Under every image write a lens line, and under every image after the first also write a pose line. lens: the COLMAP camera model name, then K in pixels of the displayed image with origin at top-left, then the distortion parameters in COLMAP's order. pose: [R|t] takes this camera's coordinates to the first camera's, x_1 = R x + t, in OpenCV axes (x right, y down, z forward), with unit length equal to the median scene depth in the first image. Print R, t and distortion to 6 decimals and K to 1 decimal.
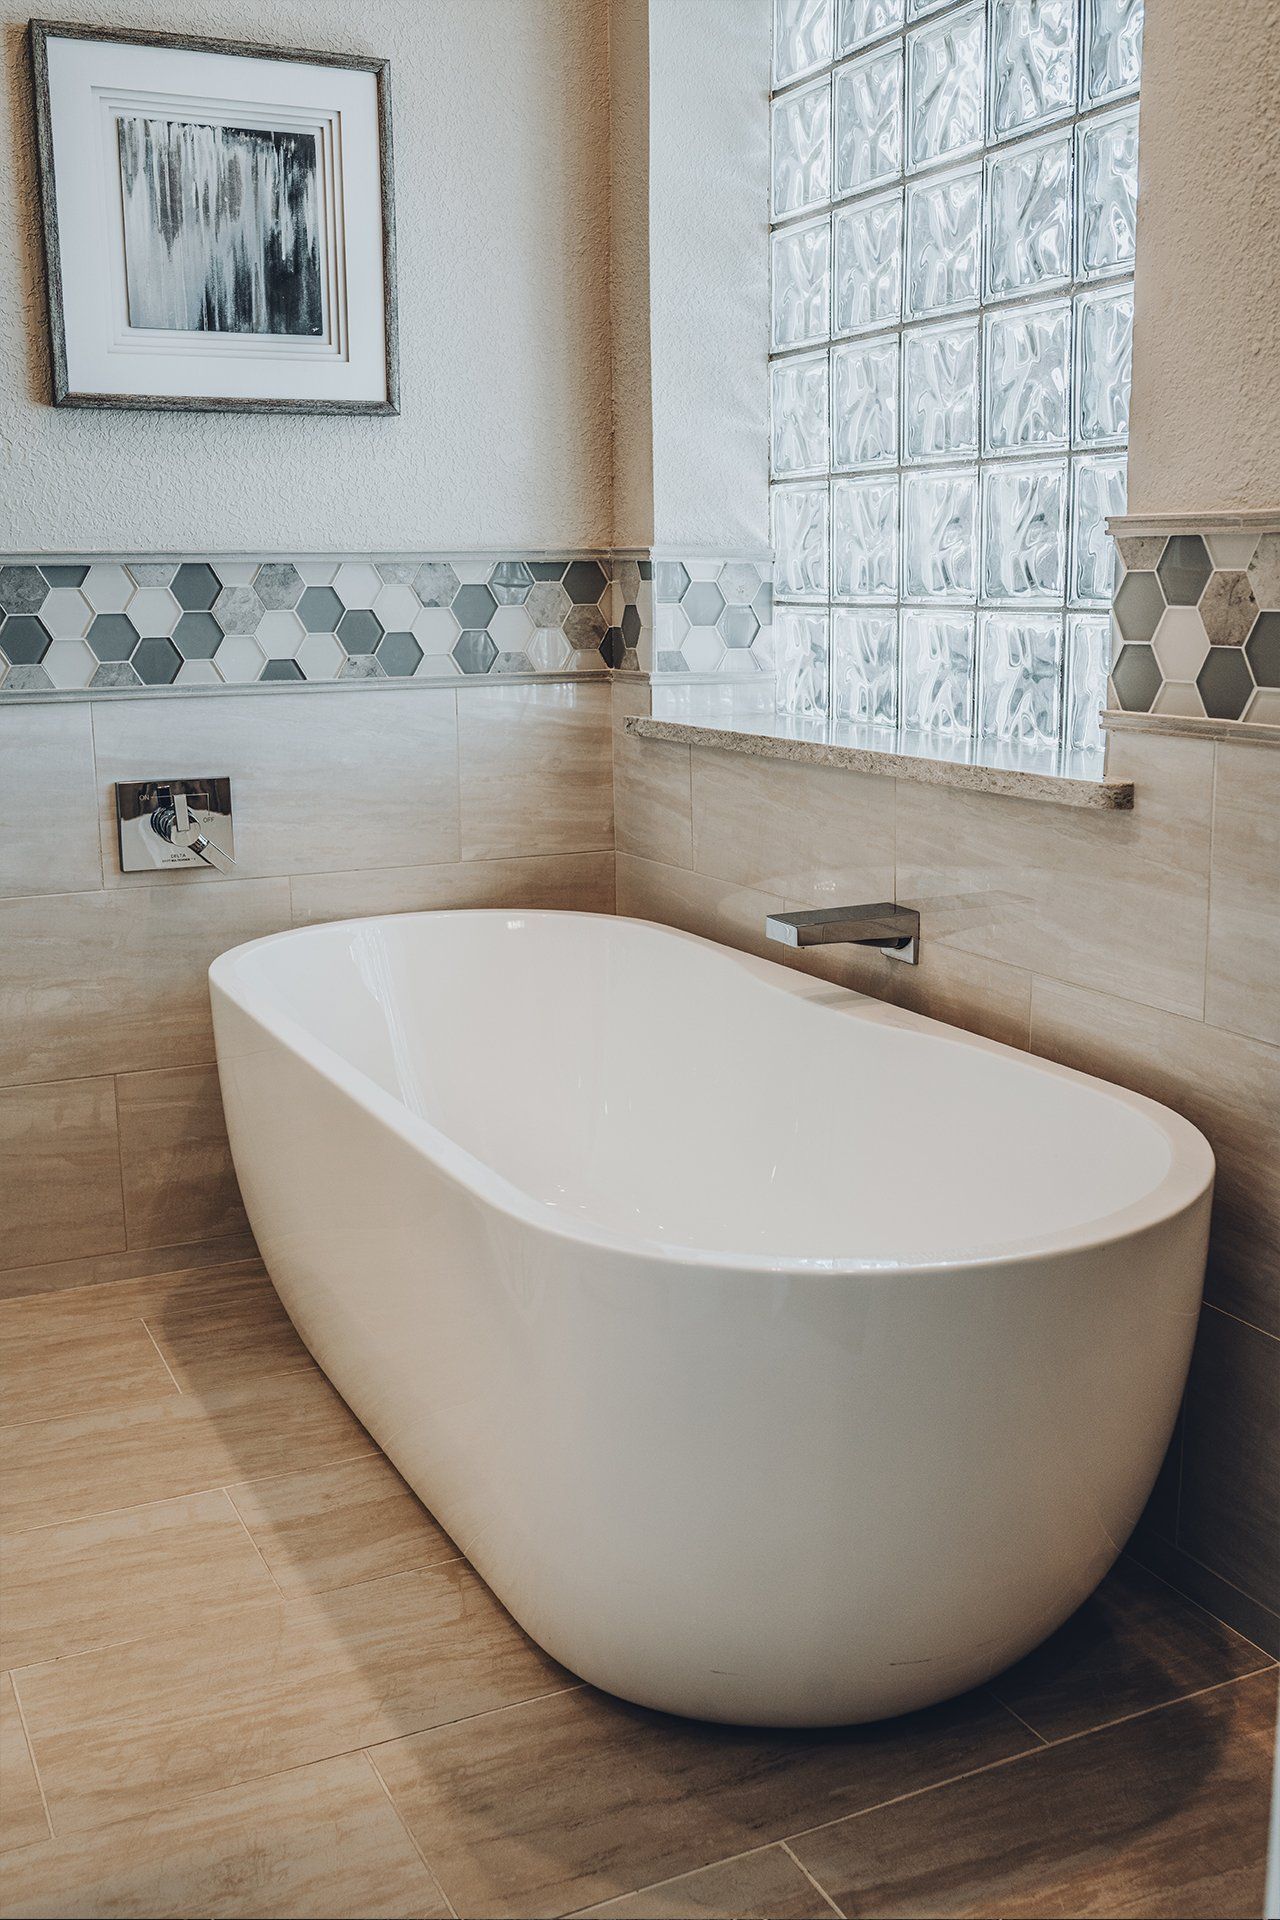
lens RADIAL K [[1838.3, 0, 645.2], [0, 1838.3, 955.2], [0, 0, 1]] dist [-0.084391, 0.120242]
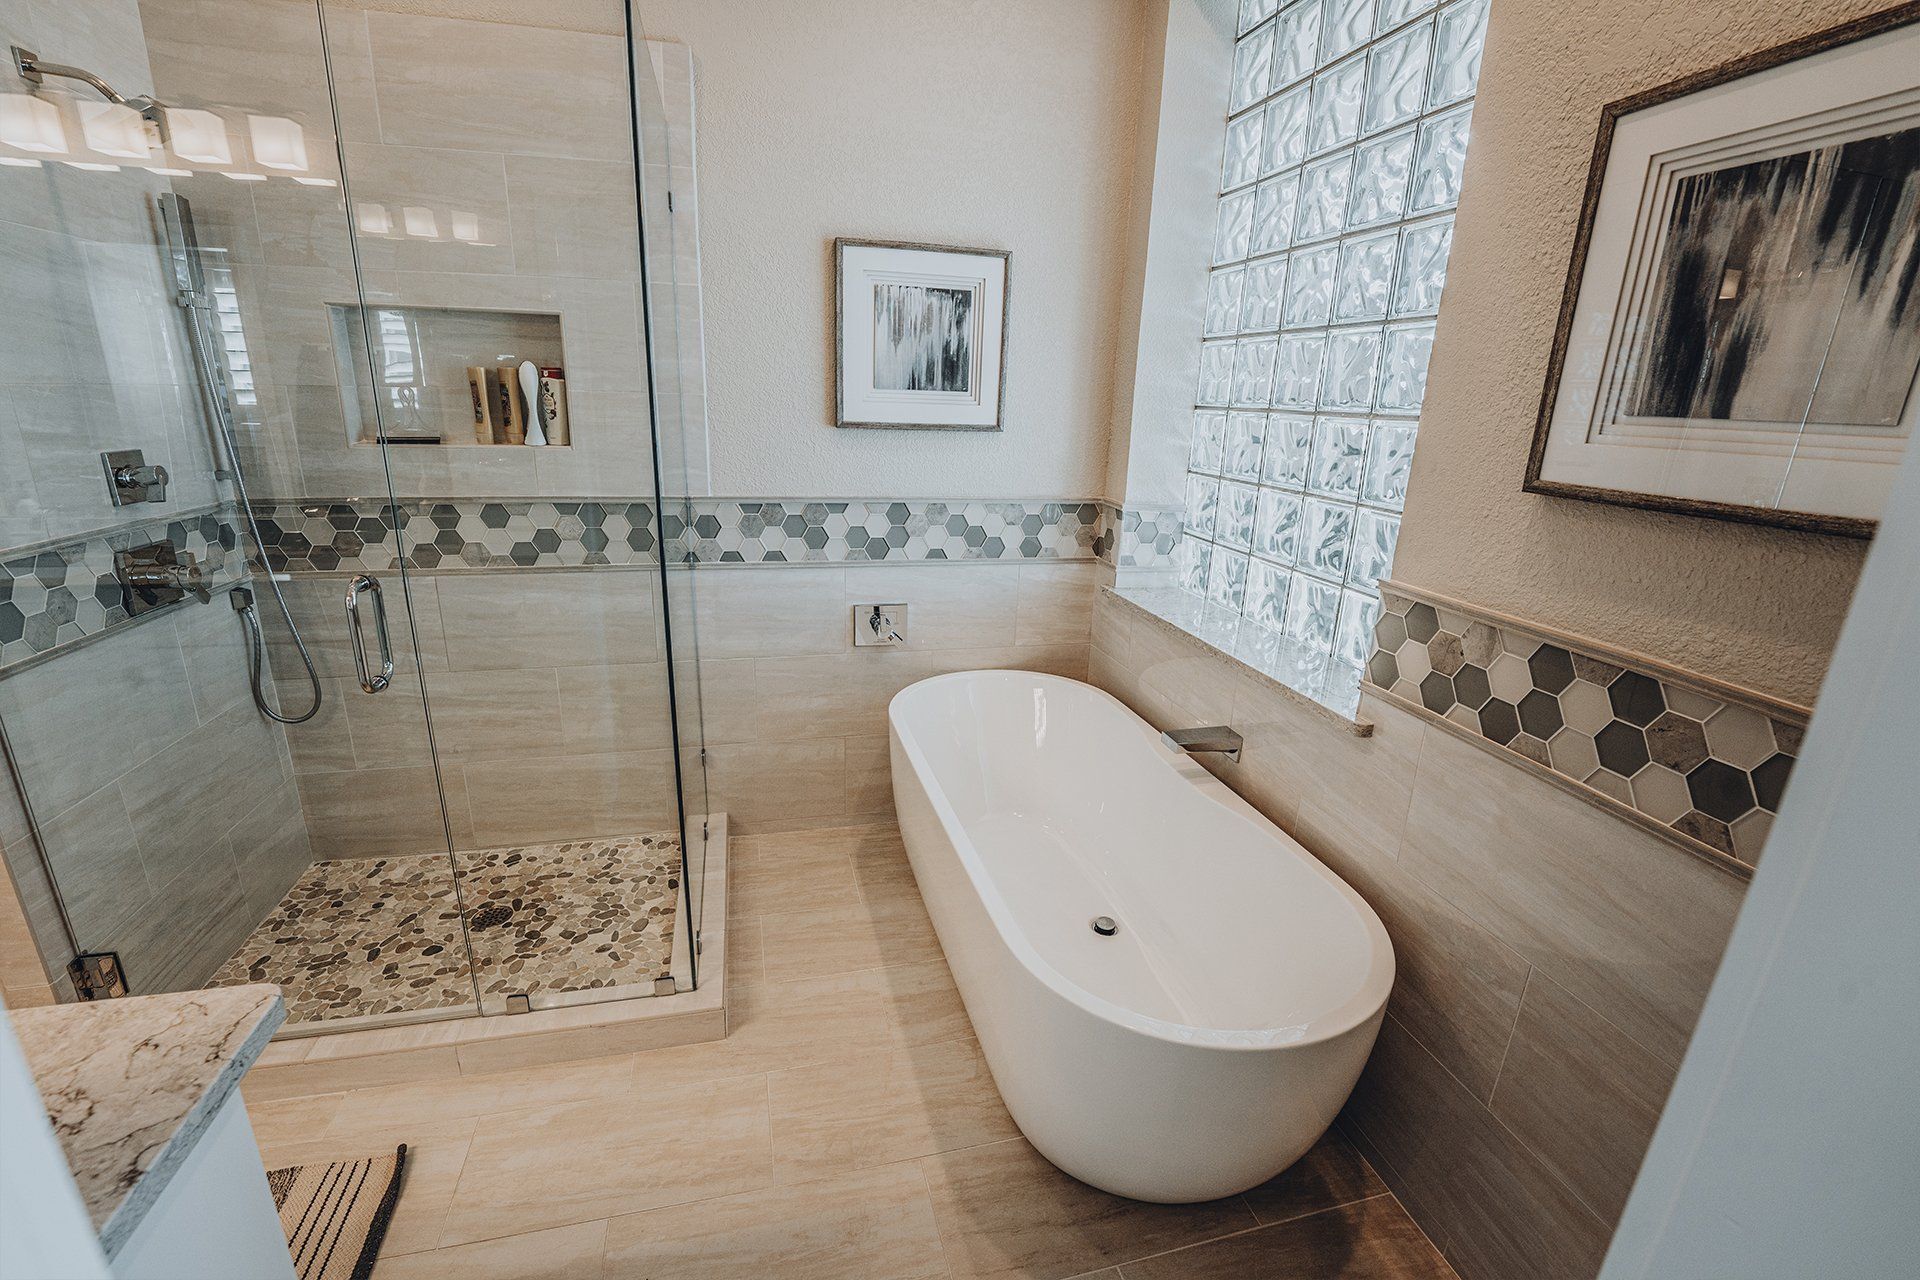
lens RADIAL K [[823.0, 0, 949.2], [0, 823.0, 651.0], [0, 0, 1]] dist [-0.028143, -0.000230]
pose [[0.979337, 0.098525, -0.176612, -0.009193], [-0.081400, 0.991476, 0.101731, -0.151723], [0.185130, -0.085252, 0.979009, 0.085928]]
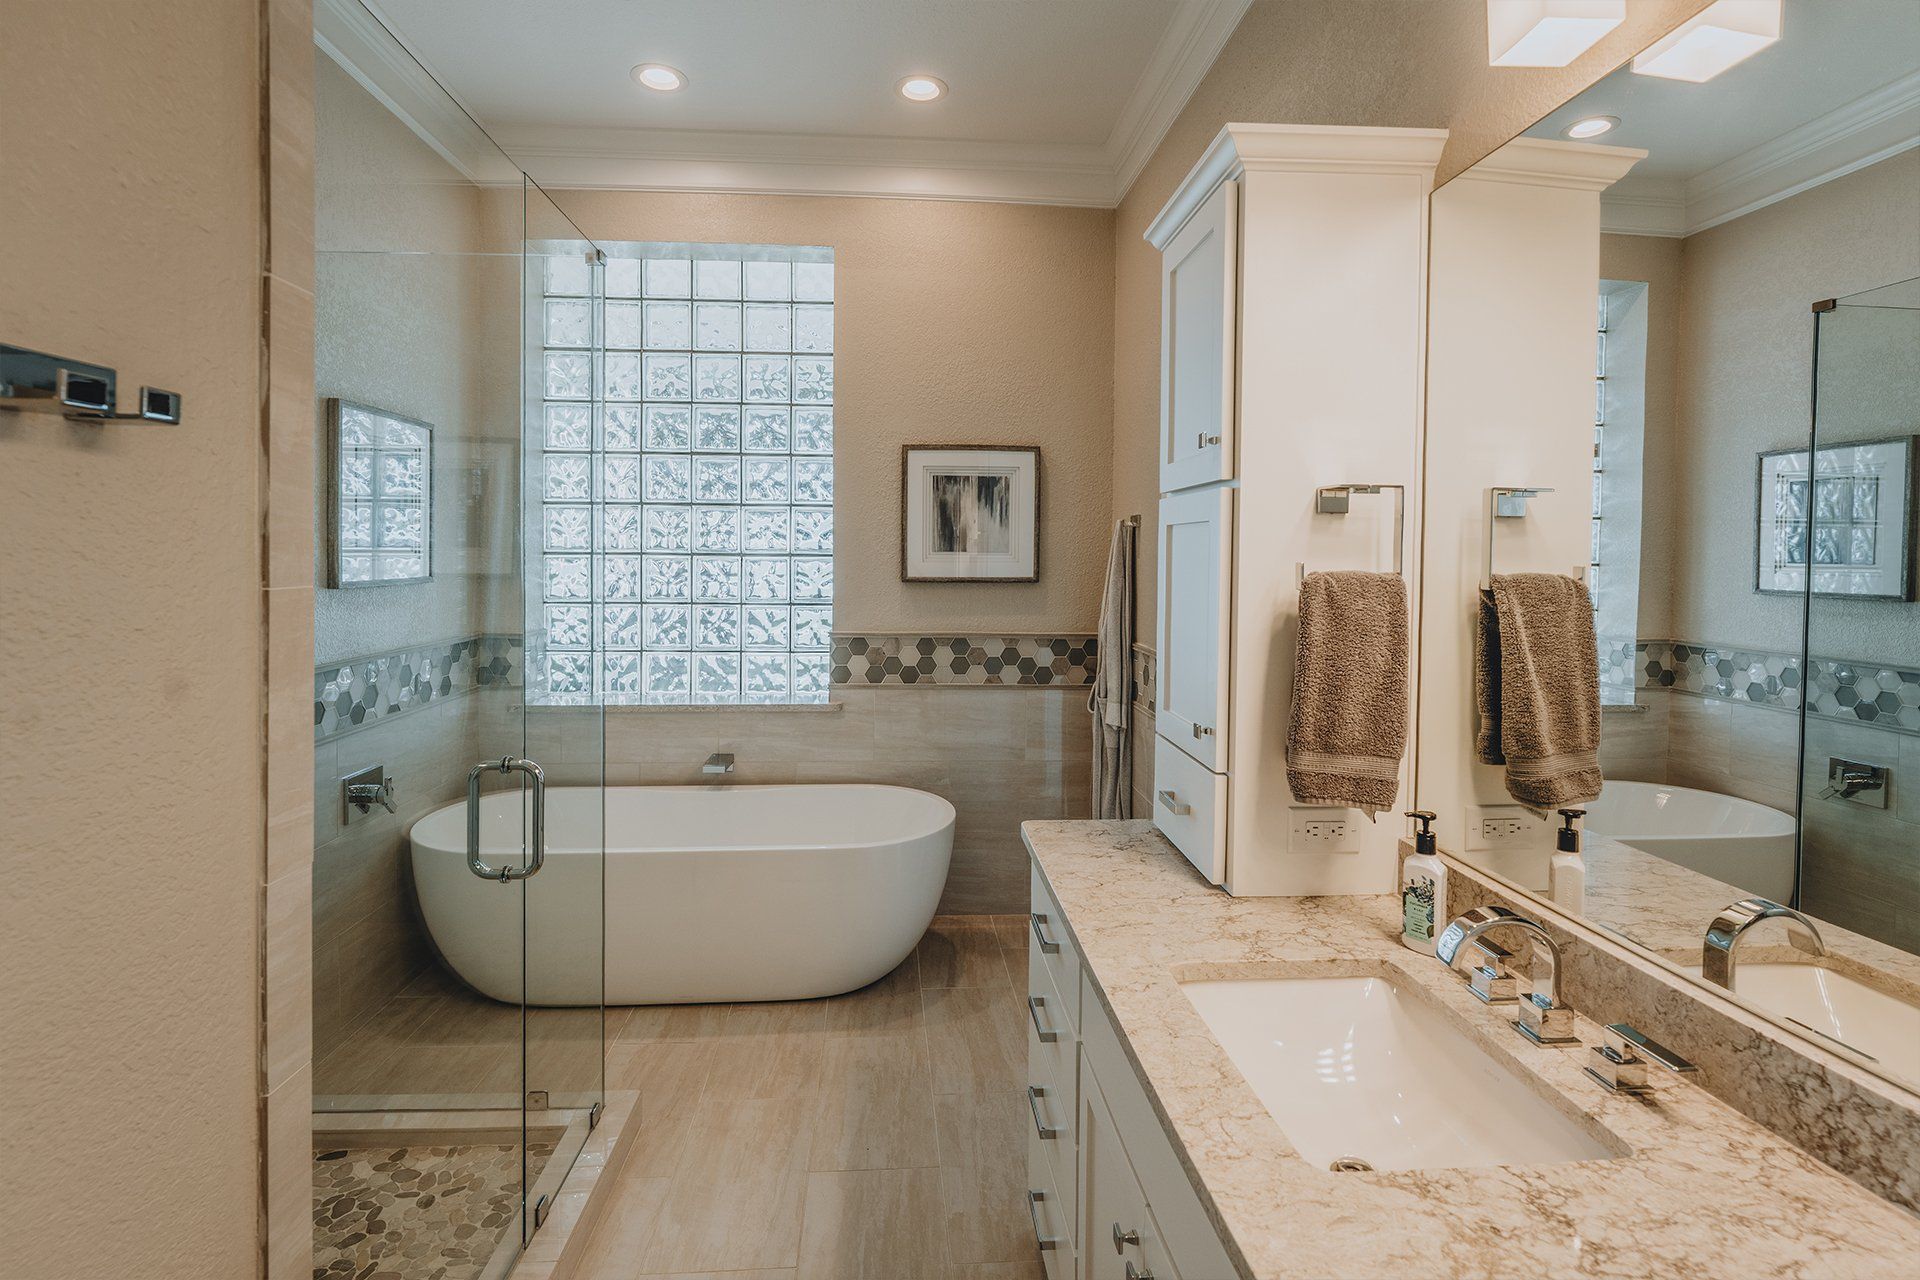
lens RADIAL K [[823.0, 0, 949.2], [0, 823.0, 651.0], [0, 0, 1]] dist [-0.028143, -0.000230]
pose [[0.410647, -0.085249, 0.907801, -0.810576], [0.172721, 0.984866, 0.014355, -0.128950], [-0.895286, 0.150901, 0.419156, 0.061988]]
